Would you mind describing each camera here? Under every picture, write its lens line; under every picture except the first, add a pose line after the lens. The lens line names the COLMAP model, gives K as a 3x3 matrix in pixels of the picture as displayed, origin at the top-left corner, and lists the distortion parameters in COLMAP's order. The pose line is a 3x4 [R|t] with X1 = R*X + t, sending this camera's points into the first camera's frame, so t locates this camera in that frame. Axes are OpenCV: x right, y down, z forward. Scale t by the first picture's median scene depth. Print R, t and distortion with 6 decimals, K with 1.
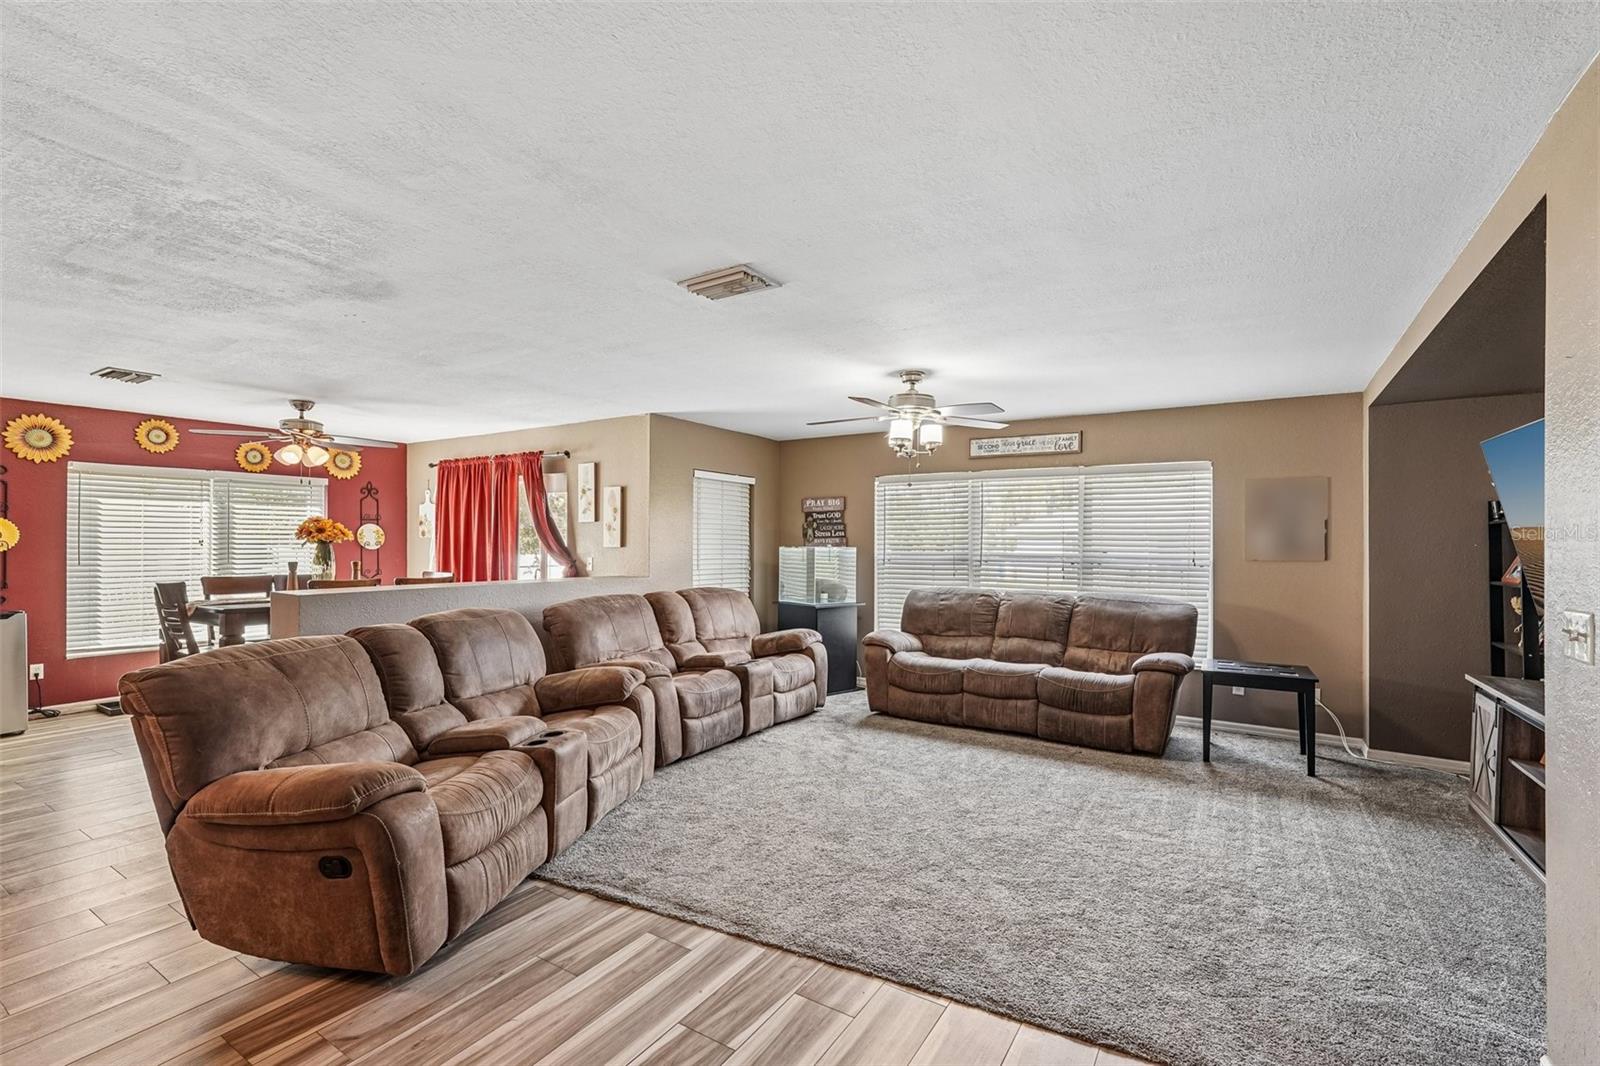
lens RADIAL K [[714.6, 0, 803.5], [0, 714.6, 539.2], [0, 0, 1]] dist [-0.009663, 0.005107]
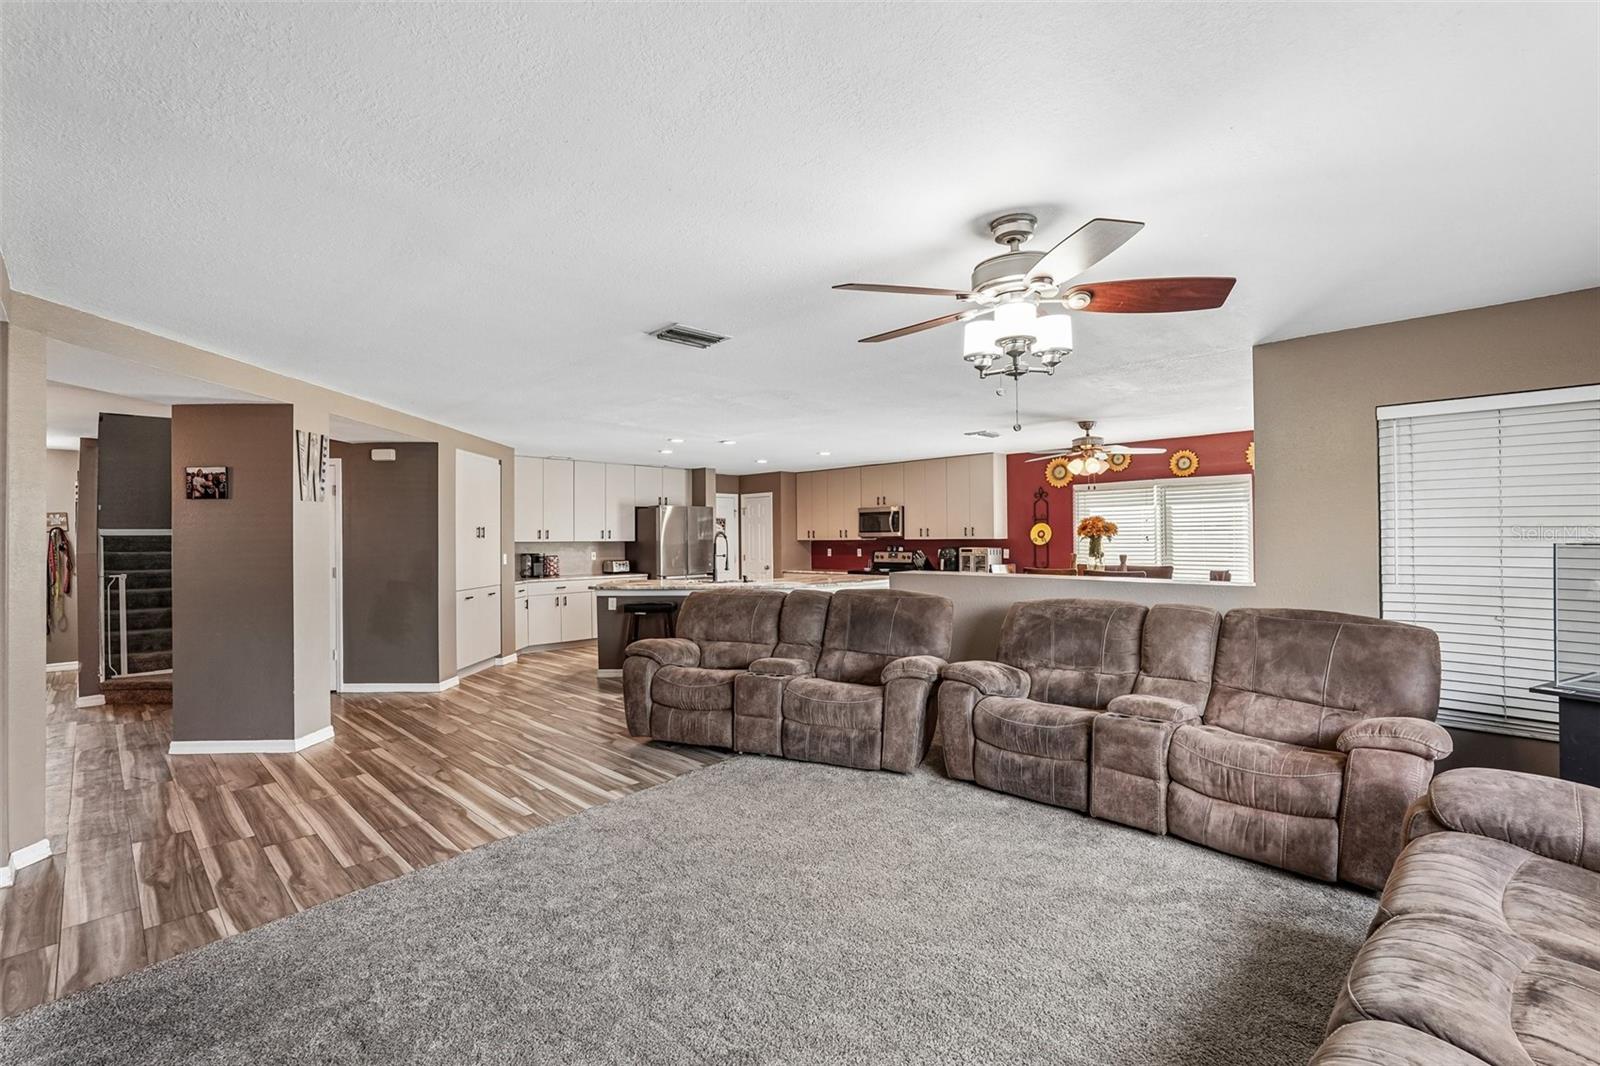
lens RADIAL K [[714.6, 0, 805.8], [0, 714.6, 526.3], [0, 0, 1]] dist [-0.009663, 0.005107]
pose [[-0.210905, -0.019555, -0.977311, 0.567915], [0.009606, 0.999710, -0.022076, 0.006558], [0.977459, -0.014044, -0.210656, 0.757401]]
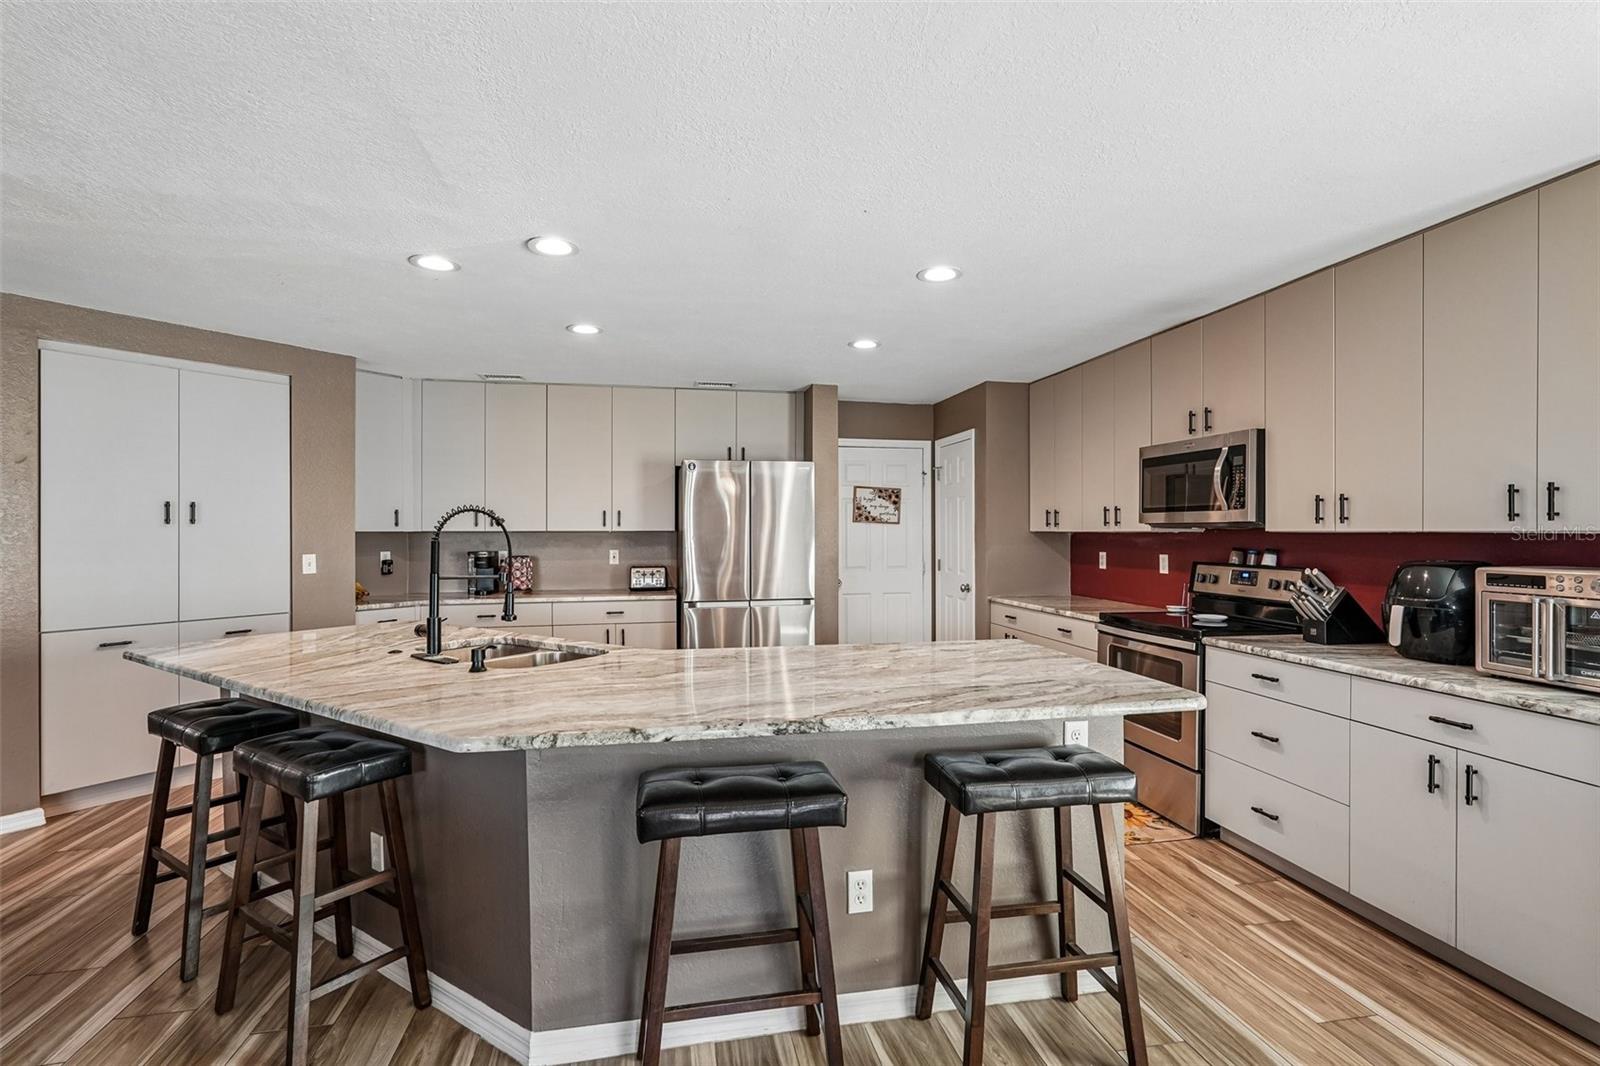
lens RADIAL K [[740.0, 0, 812.7], [0, 740.0, 529.6], [0, 0, 1]] dist [-0.010332, 0.006785]
pose [[-0.714044, -0.002947, -0.700095, -0.526801], [0.000564, 0.999988, -0.004785, 0.003499], [0.700101, -0.003811, -0.714034, 0.790393]]
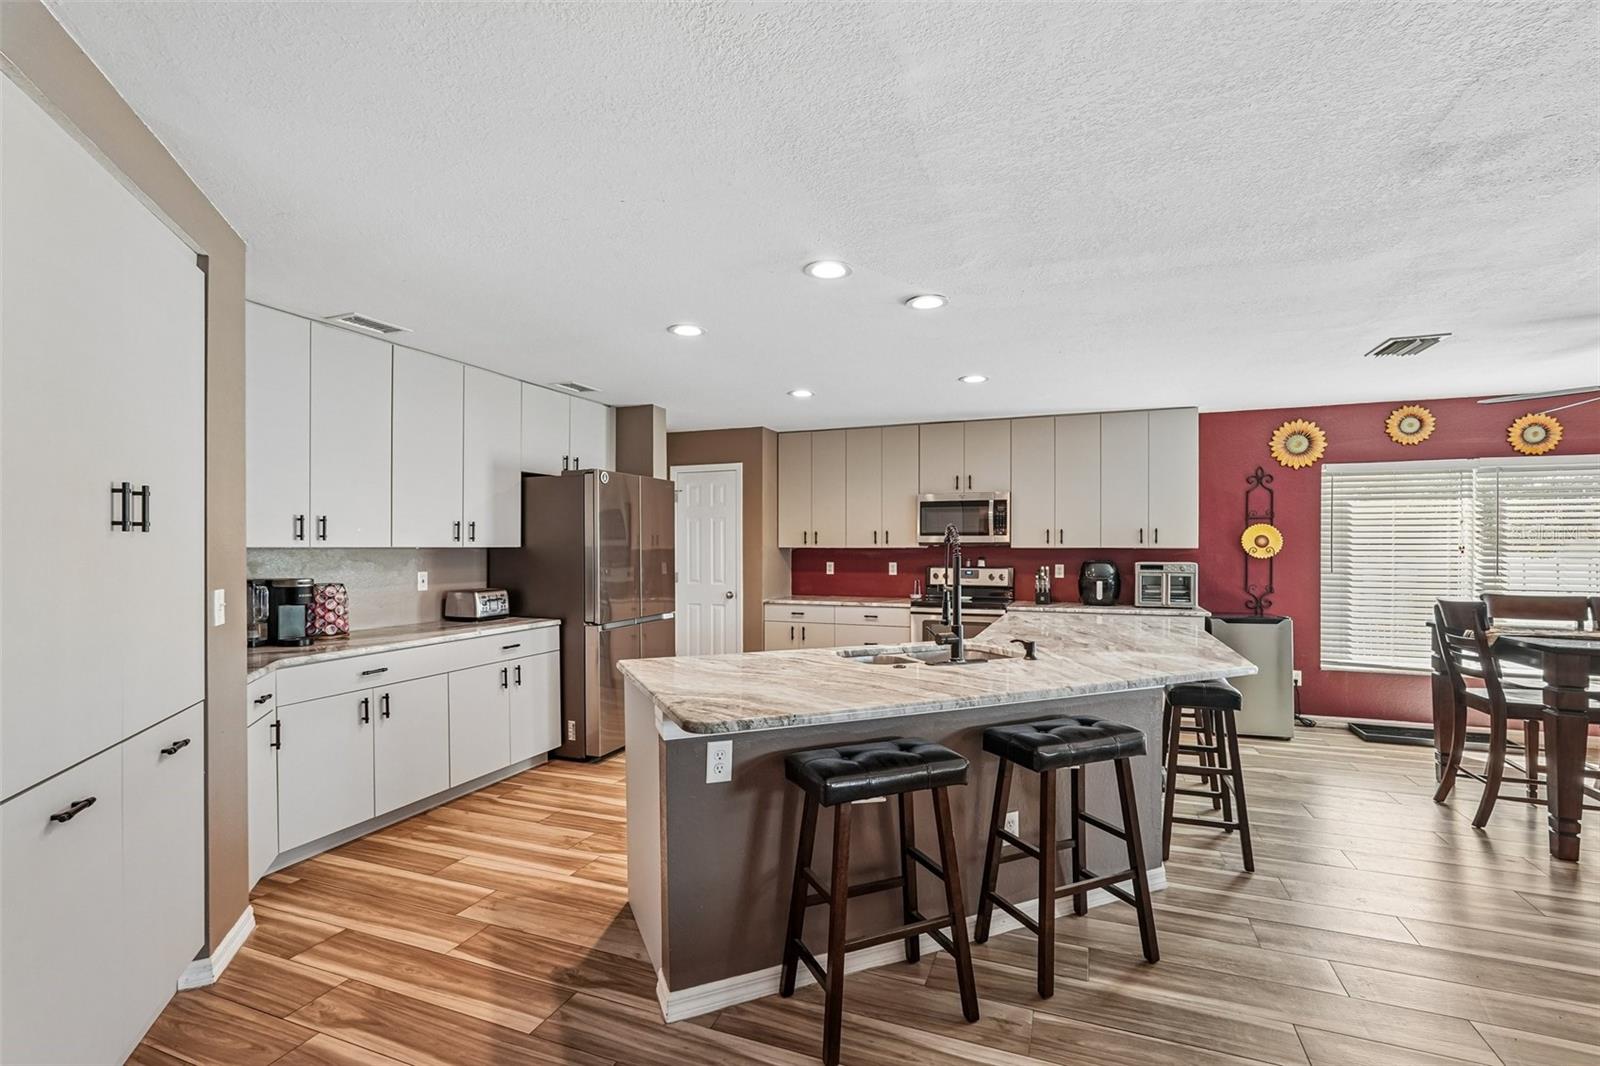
lens RADIAL K [[714.6, 0, 805.1], [0, 714.6, 547.2], [0, 0, 1]] dist [-0.009663, 0.005107]
pose [[0.194913, -0.000127, -0.980820, -0.224583], [0.001929, 0.999998, 0.000254, 0.000954], [0.980819, -0.001942, 0.194913, 0.125568]]
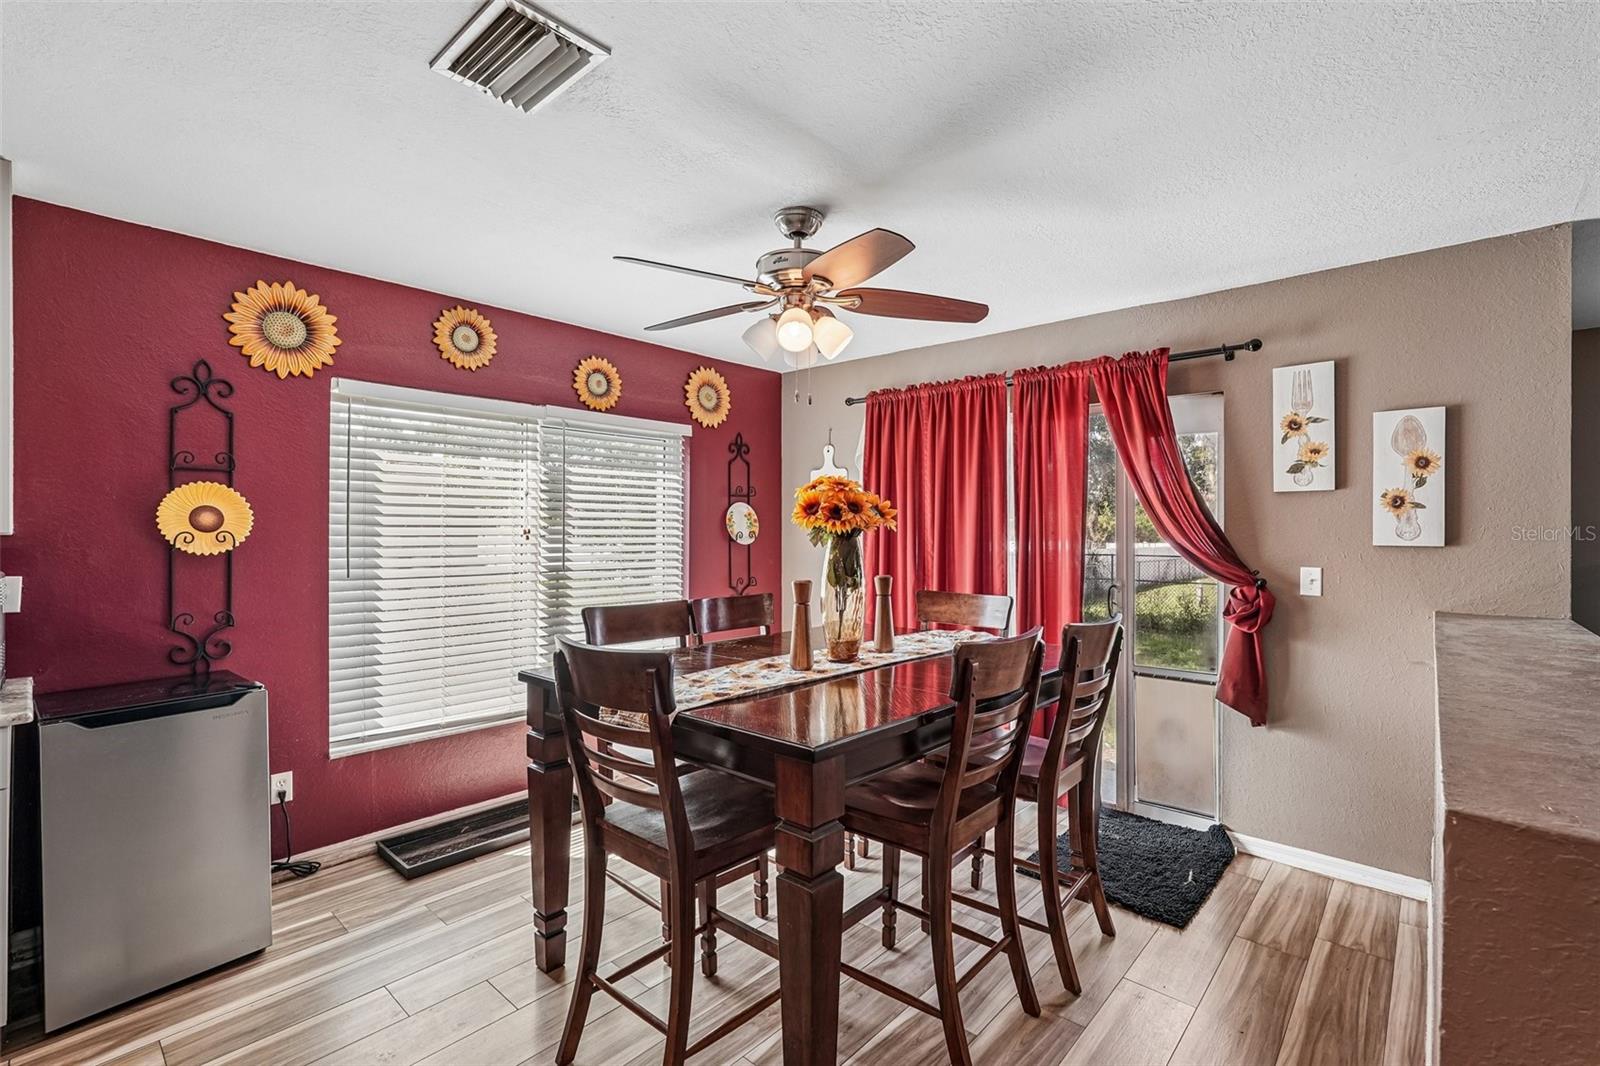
lens RADIAL K [[714.6, 0, 800.1], [0, 714.6, 527.7], [0, 0, 1]] dist [-0.009663, 0.005107]
pose [[0.986772, 0.000691, -0.162111, -0.609354], [-0.000524, 0.999999, 0.001072, -0.000669], [0.162111, -0.000973, 0.986772, 0.540121]]
